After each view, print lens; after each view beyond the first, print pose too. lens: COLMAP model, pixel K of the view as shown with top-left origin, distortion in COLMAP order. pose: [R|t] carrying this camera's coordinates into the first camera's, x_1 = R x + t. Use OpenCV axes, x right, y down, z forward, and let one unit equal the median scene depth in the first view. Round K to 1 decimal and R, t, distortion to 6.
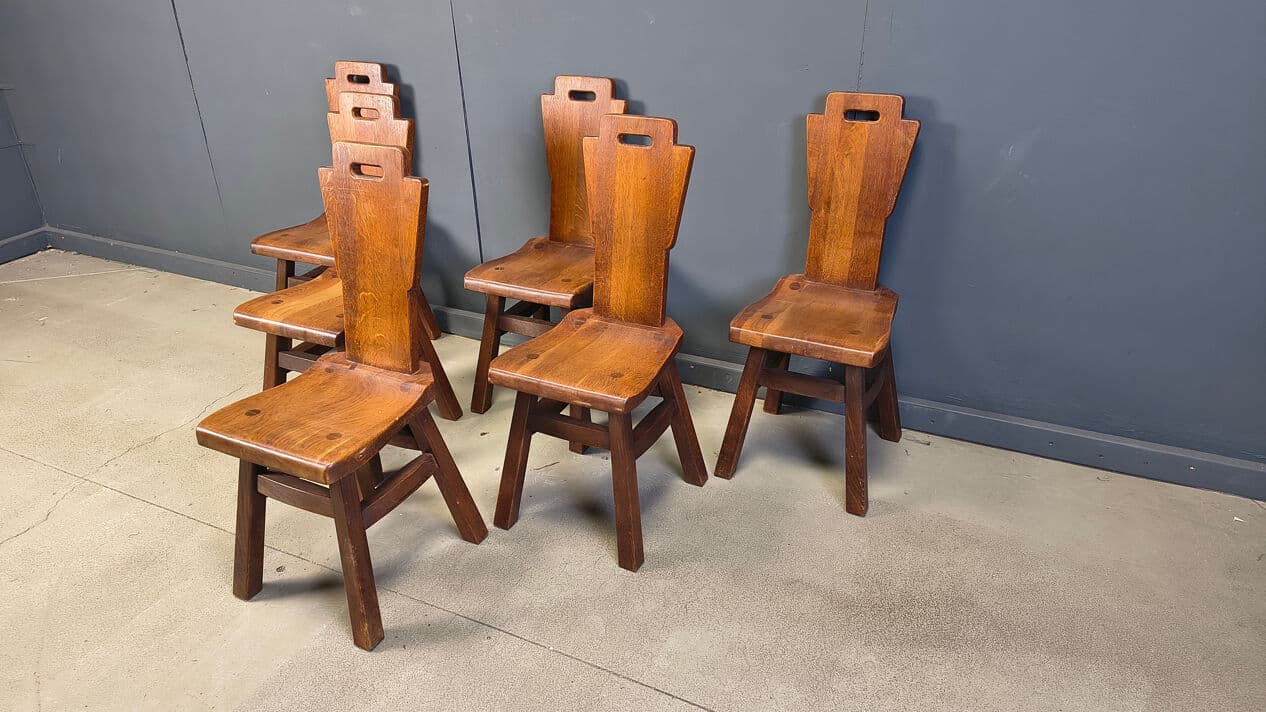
lens RADIAL K [[881.4, 0, 611.9], [0, 881.4, 353.3], [0, 0, 1]] dist [0.007298, -0.000643]
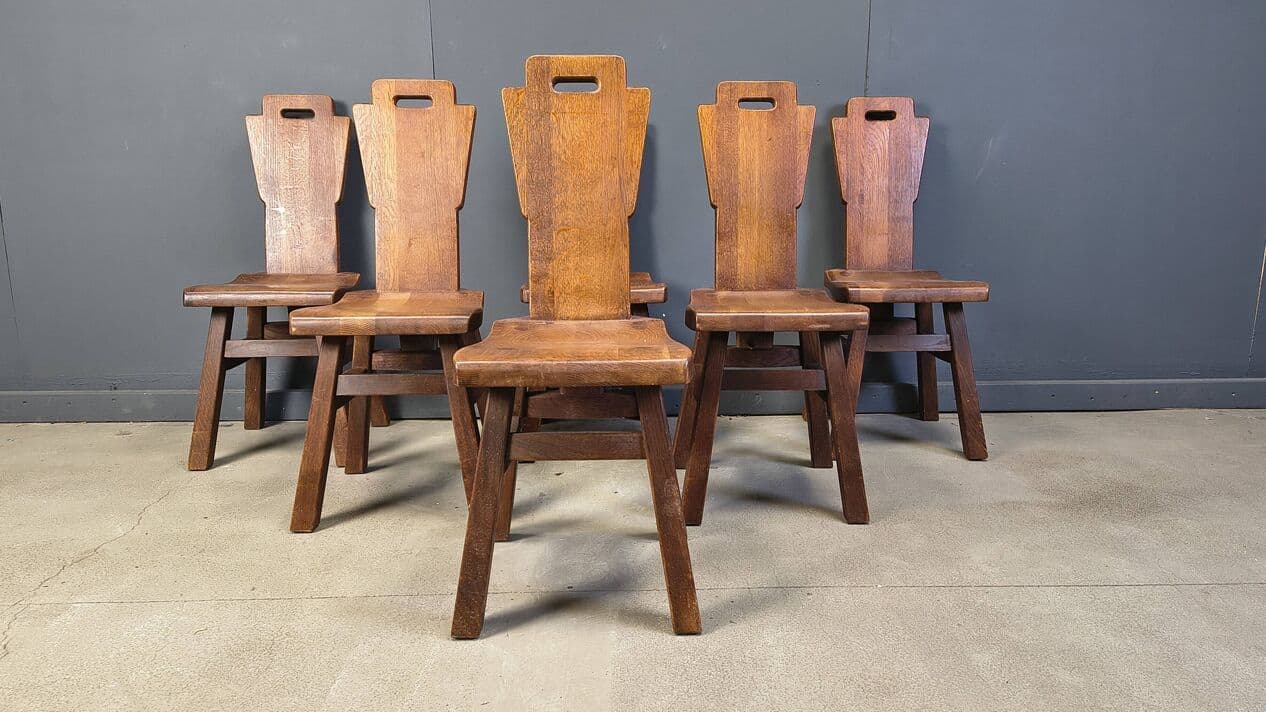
lens RADIAL K [[922.7, 0, 639.4], [0, 922.7, 342.6], [0, 0, 1]] dist [0.002868, 0.000275]
pose [[0.873376, -0.058494, 0.483521, -0.580640], [0.198146, 0.949564, -0.243034, 0.235321], [-0.444919, 0.308068, 0.840917, 0.228866]]
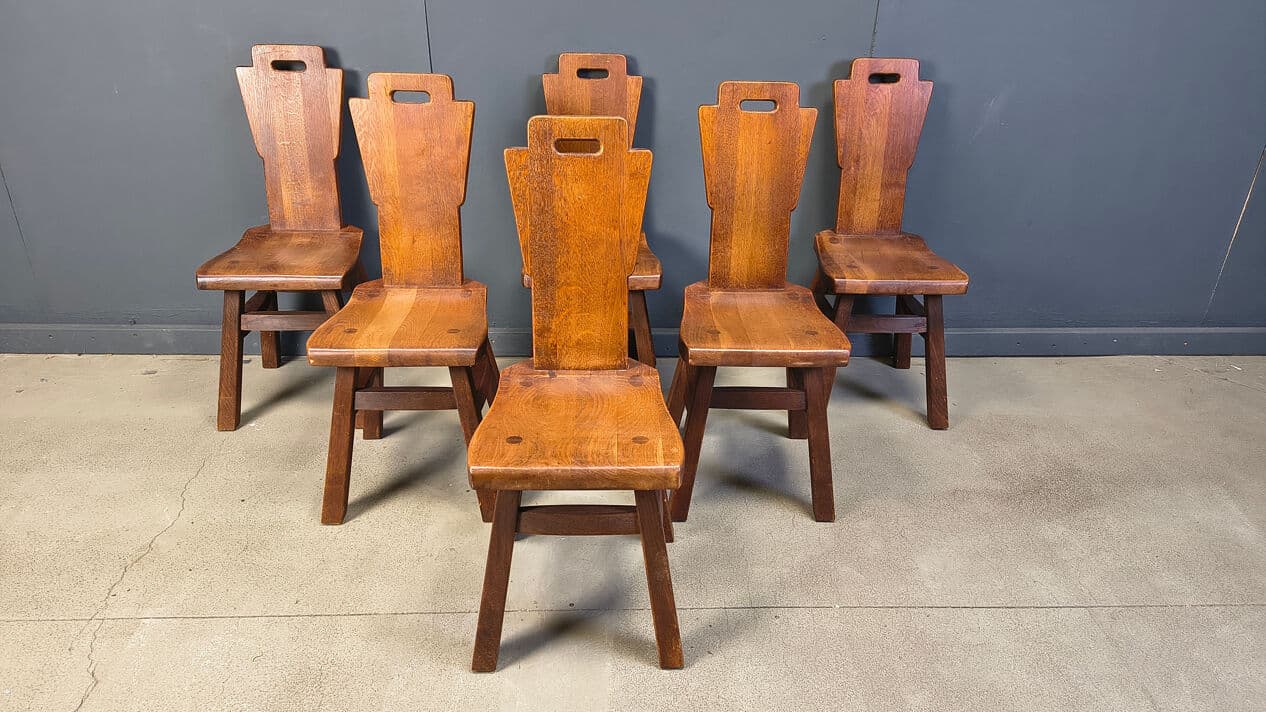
lens RADIAL K [[892.0, 0, 642.0], [0, 892.0, 358.5], [0, 0, 1]] dist [0.007601, -0.002770]
pose [[0.868718, -0.173142, 0.464059, -0.571667], [0.177801, 0.983476, 0.034096, -0.013874], [-0.462294, 0.052891, 0.885148, 0.157638]]
